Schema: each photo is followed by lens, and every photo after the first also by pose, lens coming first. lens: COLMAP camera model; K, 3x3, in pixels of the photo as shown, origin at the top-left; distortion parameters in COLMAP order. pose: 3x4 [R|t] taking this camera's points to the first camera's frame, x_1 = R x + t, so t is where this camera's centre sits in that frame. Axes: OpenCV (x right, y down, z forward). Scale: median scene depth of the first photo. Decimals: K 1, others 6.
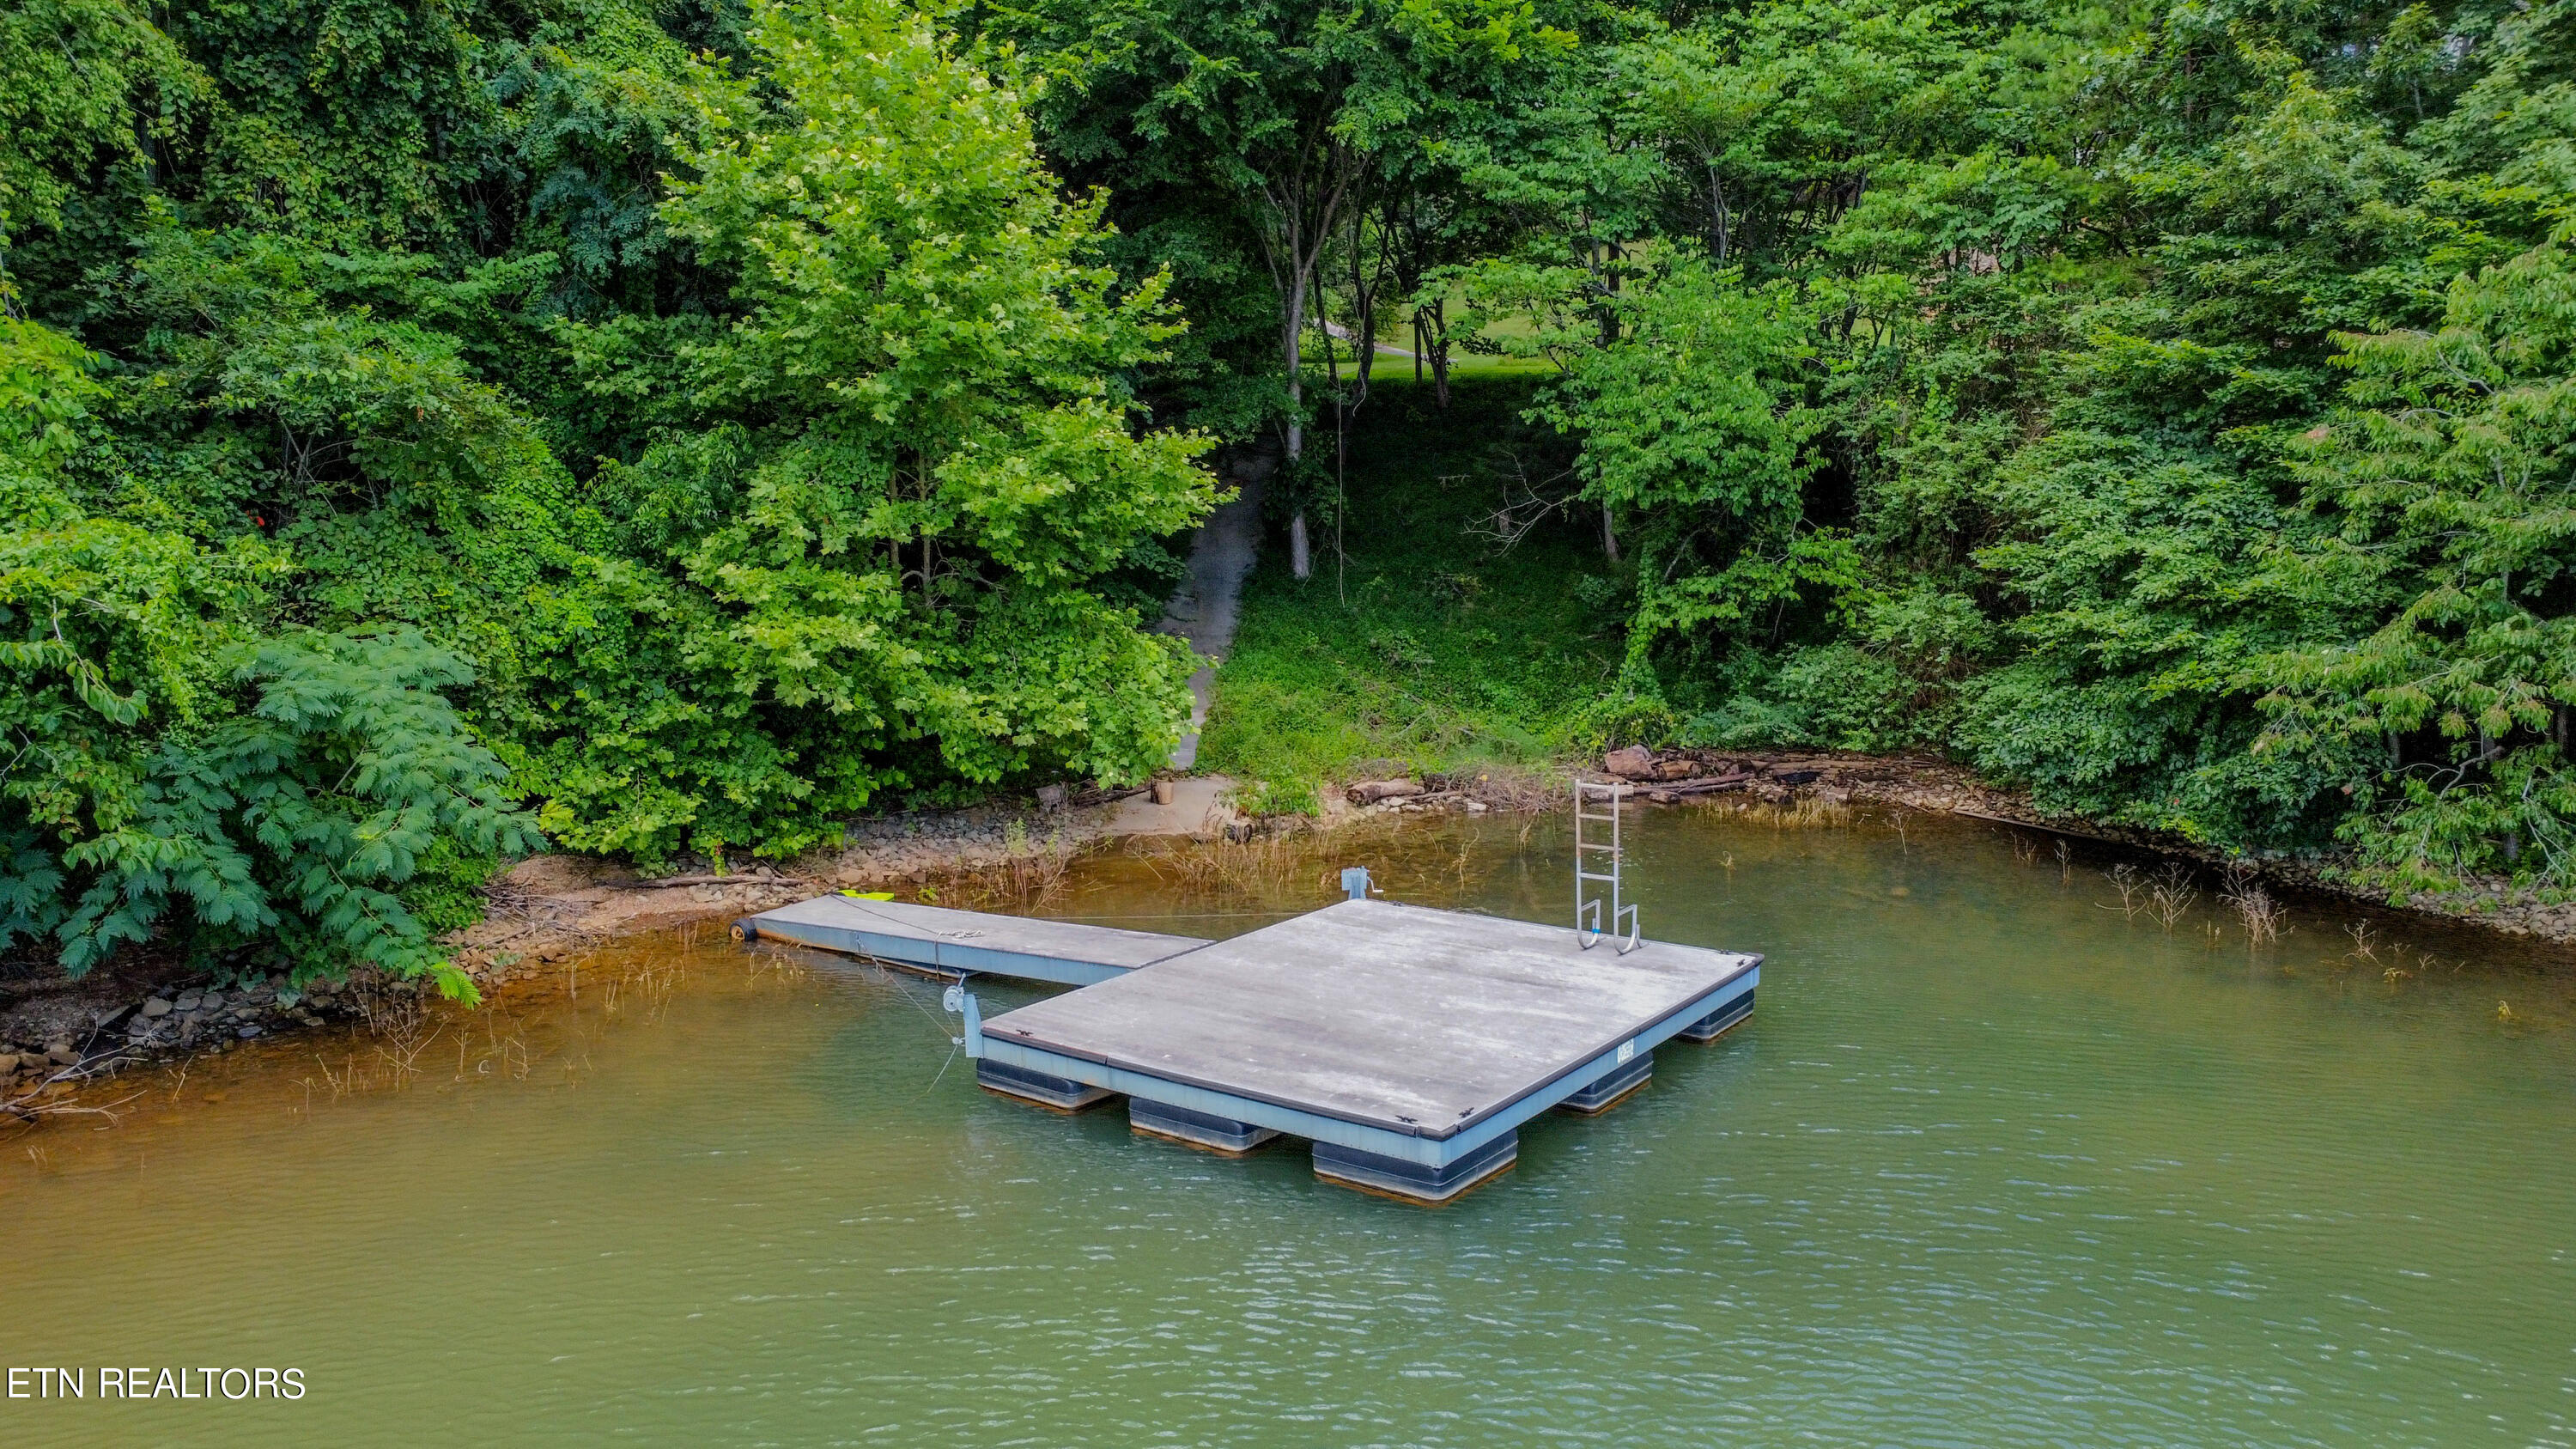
lens RADIAL K [[1810.1, 0, 1288.0], [0, 1810.1, 724.5], [0, 0, 1]] dist [-0.127998, 0.165174]
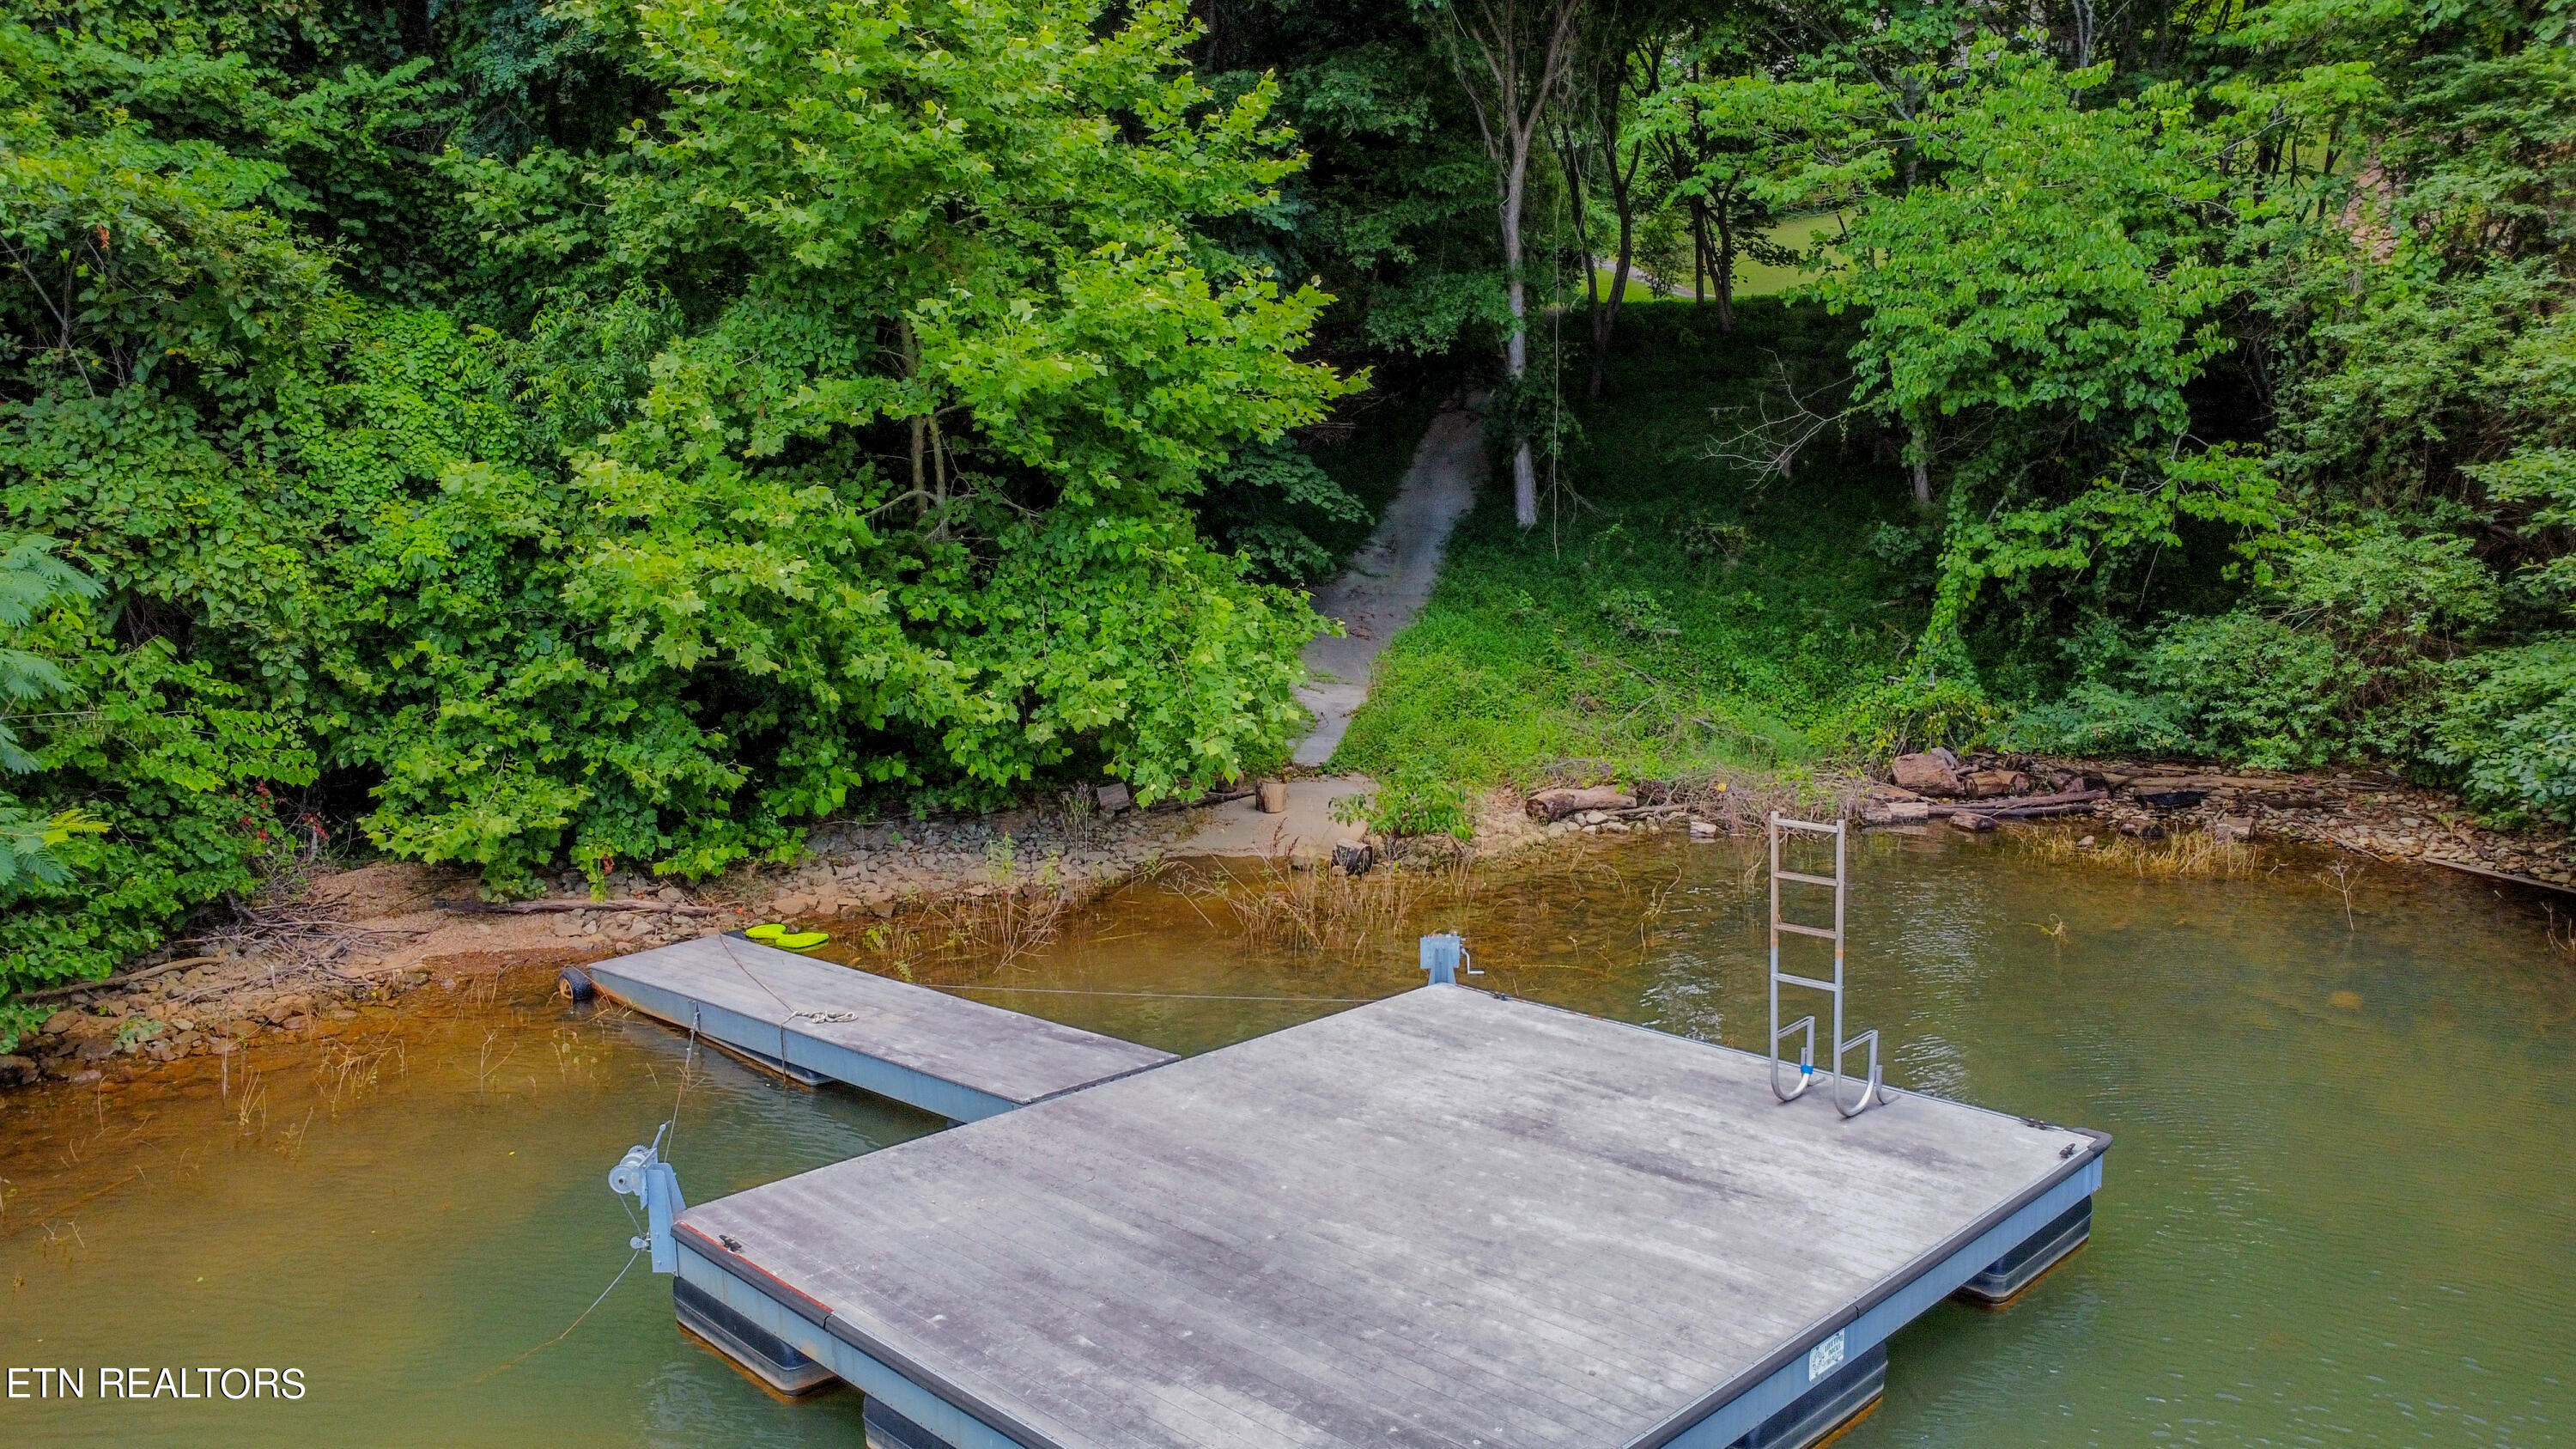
lens RADIAL K [[1880.6, 0, 1285.8], [0, 1880.6, 705.7], [0, 0, 1]] dist [-0.126294, 0.199902]
pose [[0.985981, 0.022360, -0.165356, 0.067585], [-0.022193, 0.999750, 0.002856, -0.002125], [0.165378, 0.000854, 0.986230, 0.256432]]
